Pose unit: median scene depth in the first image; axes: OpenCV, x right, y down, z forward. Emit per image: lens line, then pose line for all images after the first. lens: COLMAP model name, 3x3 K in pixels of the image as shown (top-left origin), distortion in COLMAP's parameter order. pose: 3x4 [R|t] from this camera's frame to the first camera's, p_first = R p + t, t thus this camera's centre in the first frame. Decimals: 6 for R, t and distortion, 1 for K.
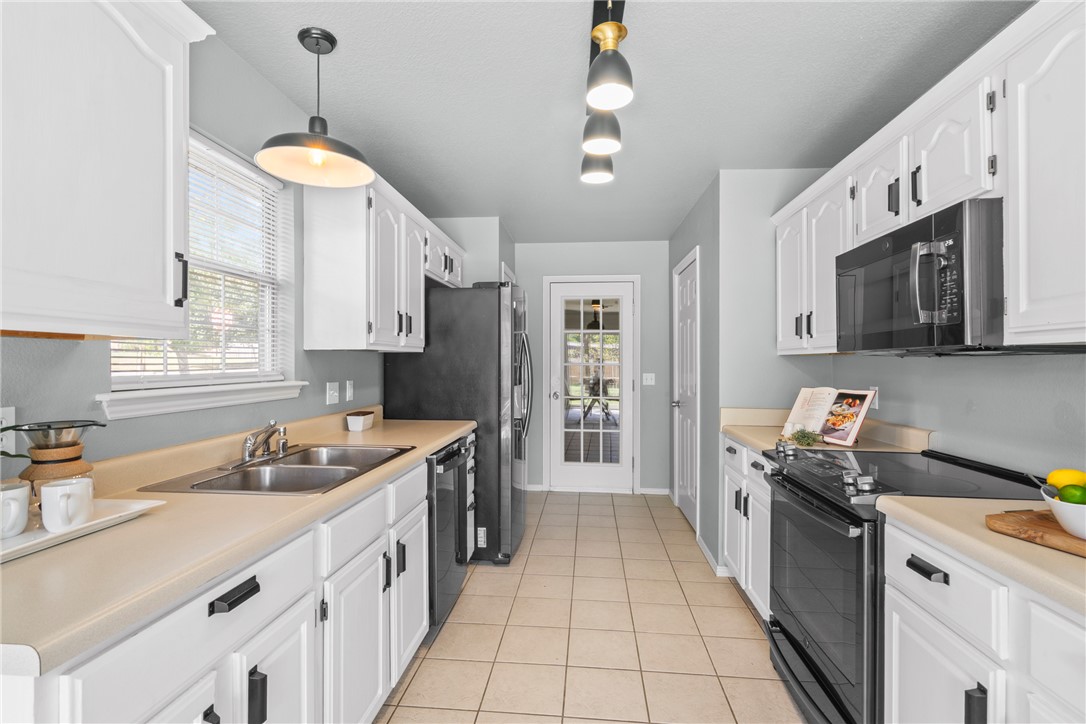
lens RADIAL K [[508.7, 0, 546.2], [0, 508.7, 360.6], [0, 0, 1]] dist [-0.009185, 0.002415]
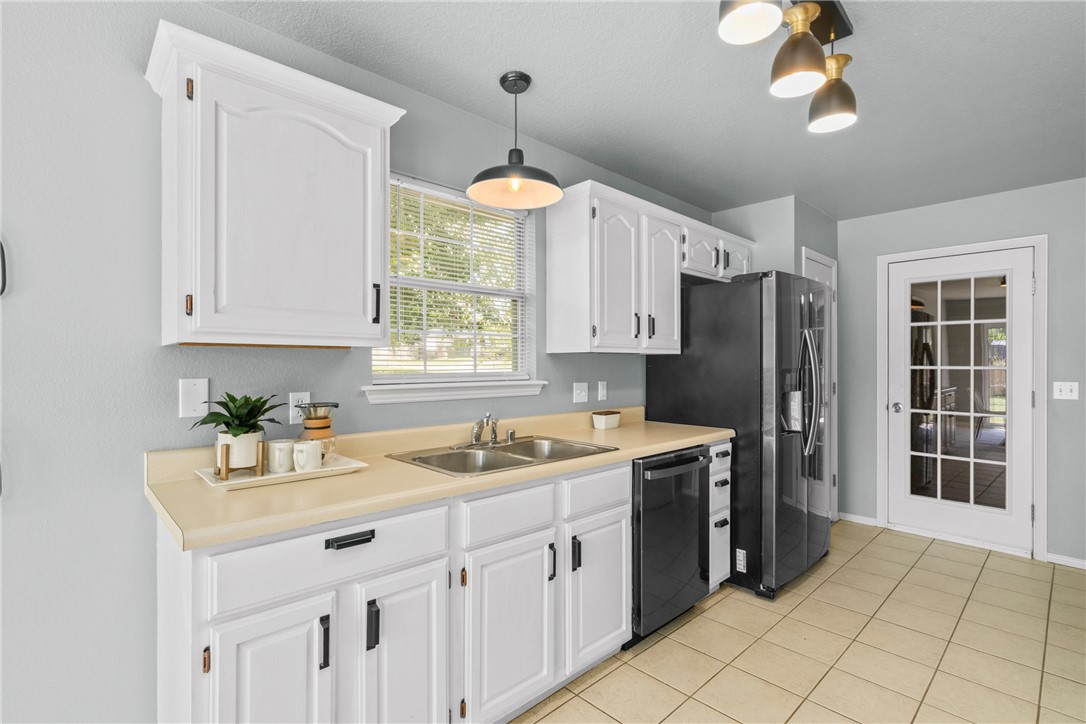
lens RADIAL K [[508.7, 0, 547.4], [0, 508.7, 363.3], [0, 0, 1]] dist [-0.009185, 0.002415]
pose [[0.755097, -0.000052, -0.655613, 0.272073], [0.000603, 1.000000, 0.000615, 0.000723], [0.655613, -0.000859, 0.755097, 0.141147]]
